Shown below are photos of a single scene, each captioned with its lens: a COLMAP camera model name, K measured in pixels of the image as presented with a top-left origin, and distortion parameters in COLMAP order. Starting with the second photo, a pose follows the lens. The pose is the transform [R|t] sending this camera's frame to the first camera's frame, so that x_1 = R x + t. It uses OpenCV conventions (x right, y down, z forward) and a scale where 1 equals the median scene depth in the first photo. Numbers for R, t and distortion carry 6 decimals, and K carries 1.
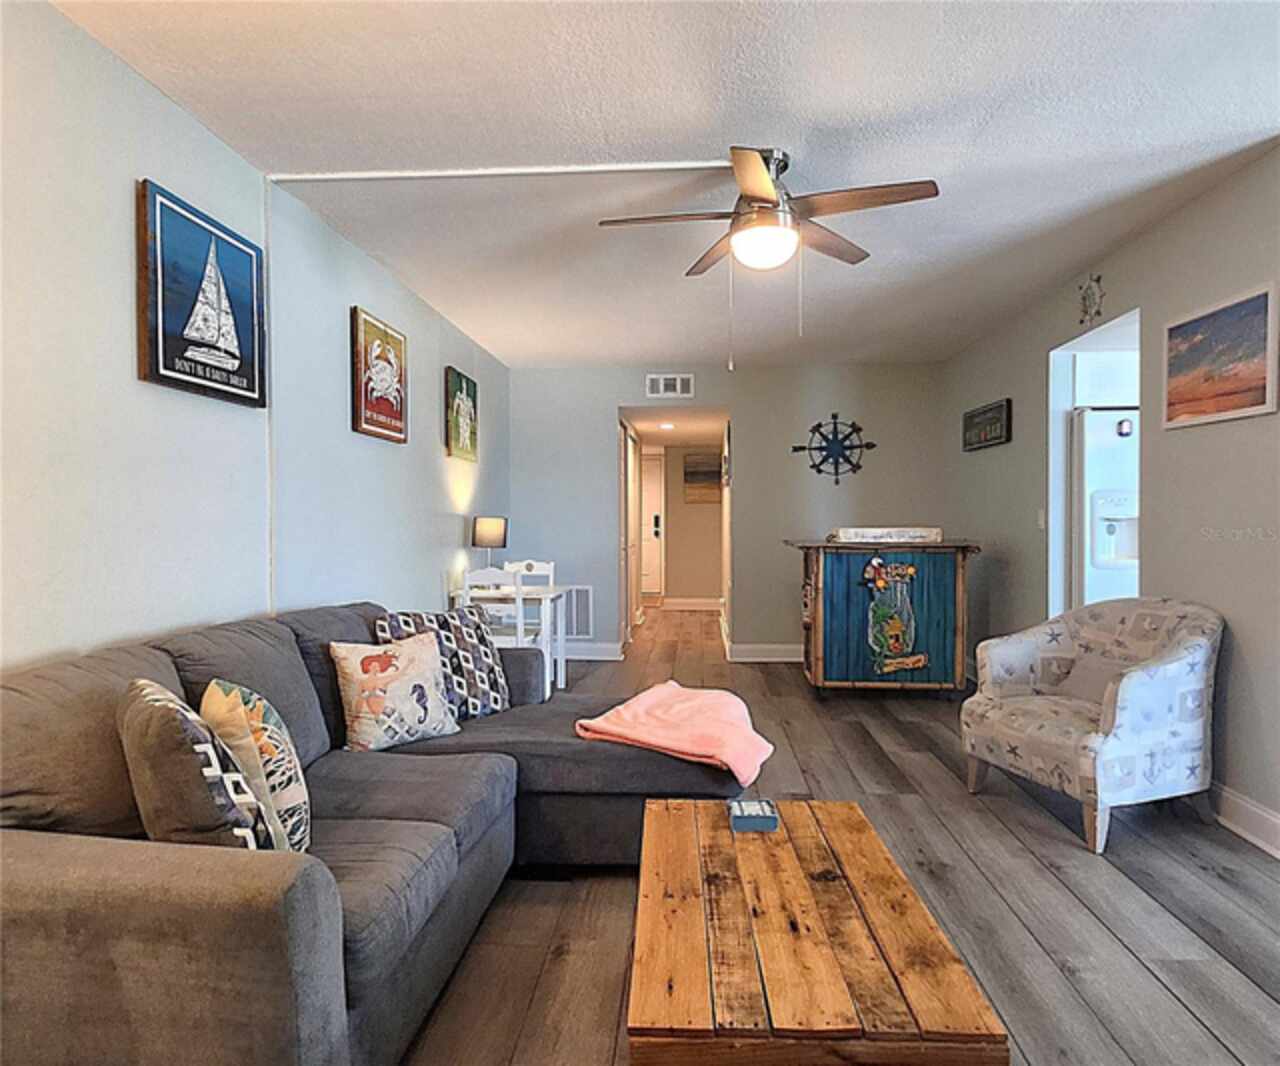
lens RADIAL K [[794.3, 0, 640.0], [0, 794.3, 533.0], [0, 0, 1]] dist [0.001467, -0.000550]
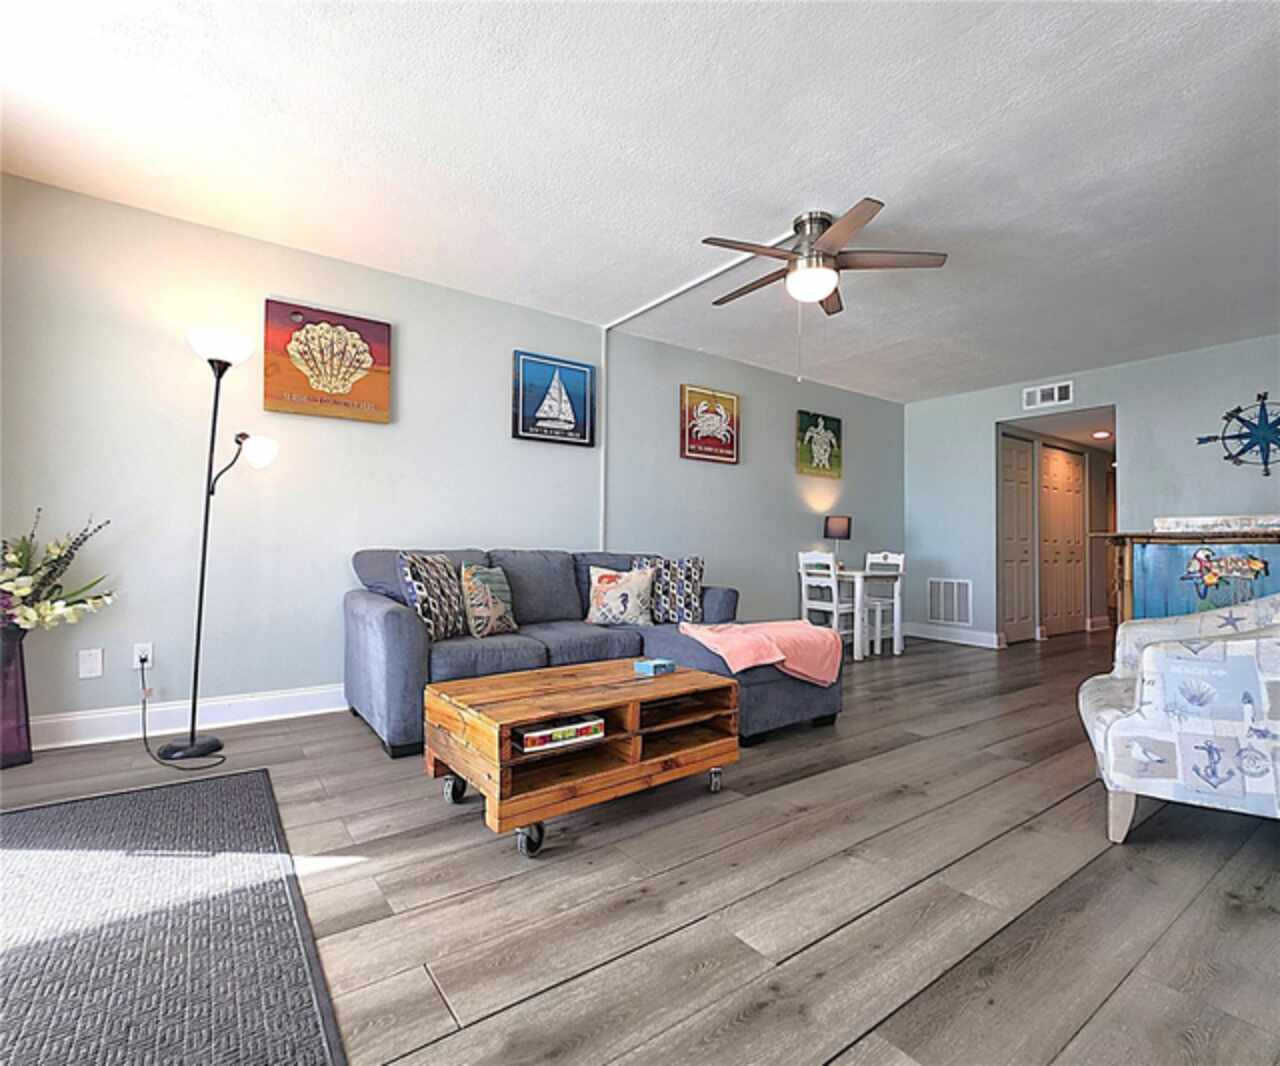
lens RADIAL K [[620.0, 0, 640.0], [0, 620.0, 533.0], [0, 0, 1]] dist [-0.004527, 0.007521]
pose [[0.641290, -0.004450, -0.767286, 0.423874], [-0.029366, 0.999108, -0.030338, 0.052226], [0.766736, 0.041988, 0.640588, 0.074327]]
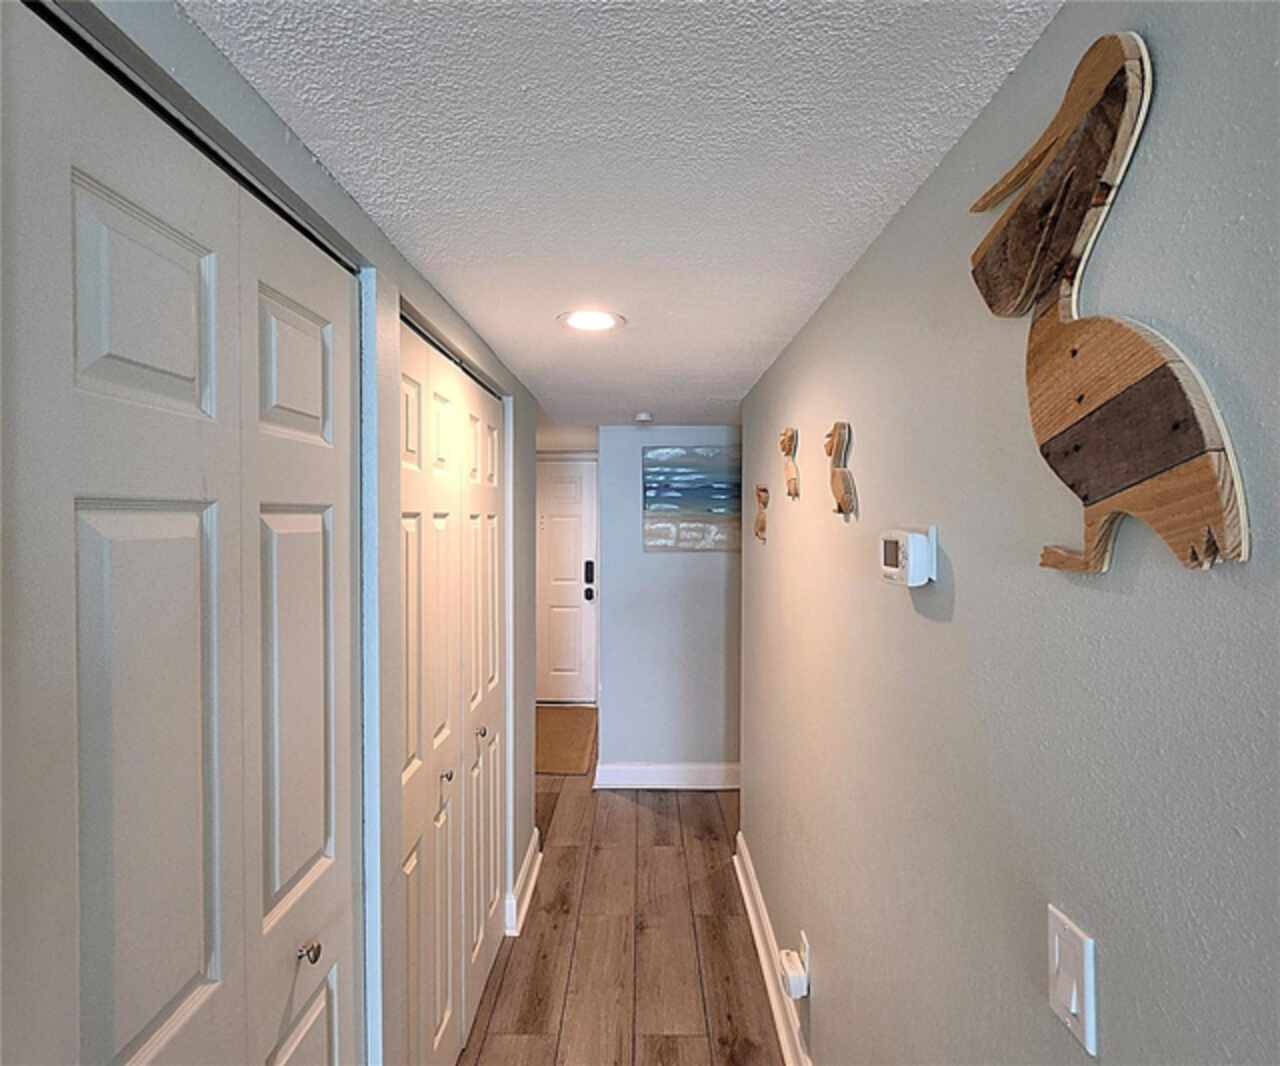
lens RADIAL K [[694.7, 0, 640.0], [0, 694.7, 533.0], [0, 0, 1]] dist [0.001149, 0.000139]
pose [[0.997790, 0.005620, 0.066205, 0.057195], [-0.005597, 0.999984, -0.000531, -0.100421], [-0.066207, 0.000159, 0.997806, 1.229744]]
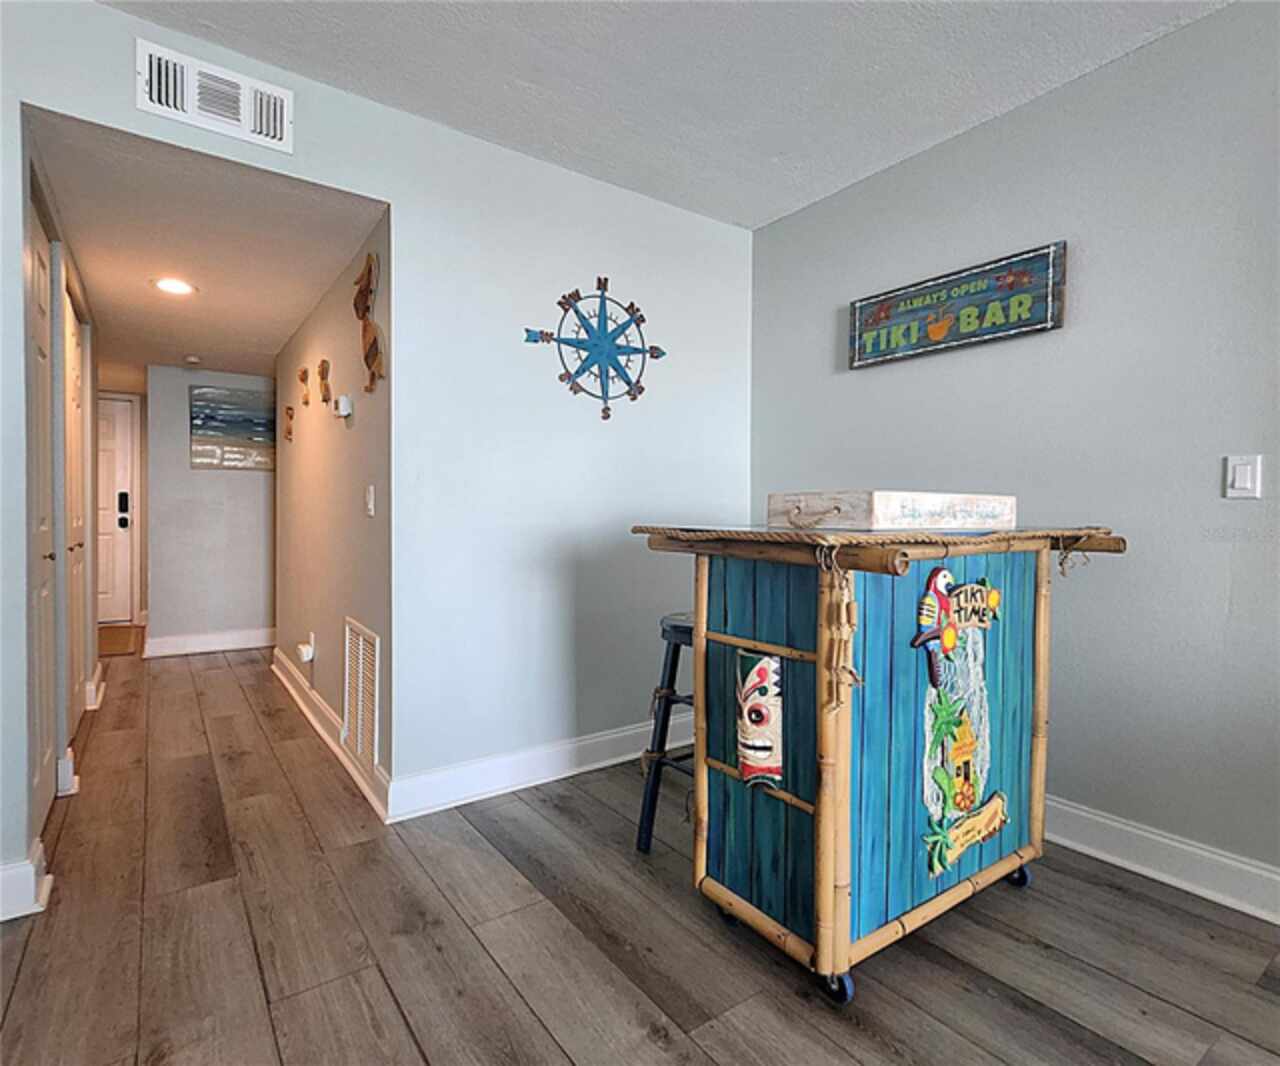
lens RADIAL K [[659.8, 0, 641.7], [0, 659.8, 518.8], [0, 0, 1]] dist [-0.003662, -0.001249]
pose [[0.759792, 0.000518, 0.650166, -0.013194], [0.004520, 0.999971, -0.006079, 0.007869], [-0.650151, 0.007557, 0.759768, 0.853302]]
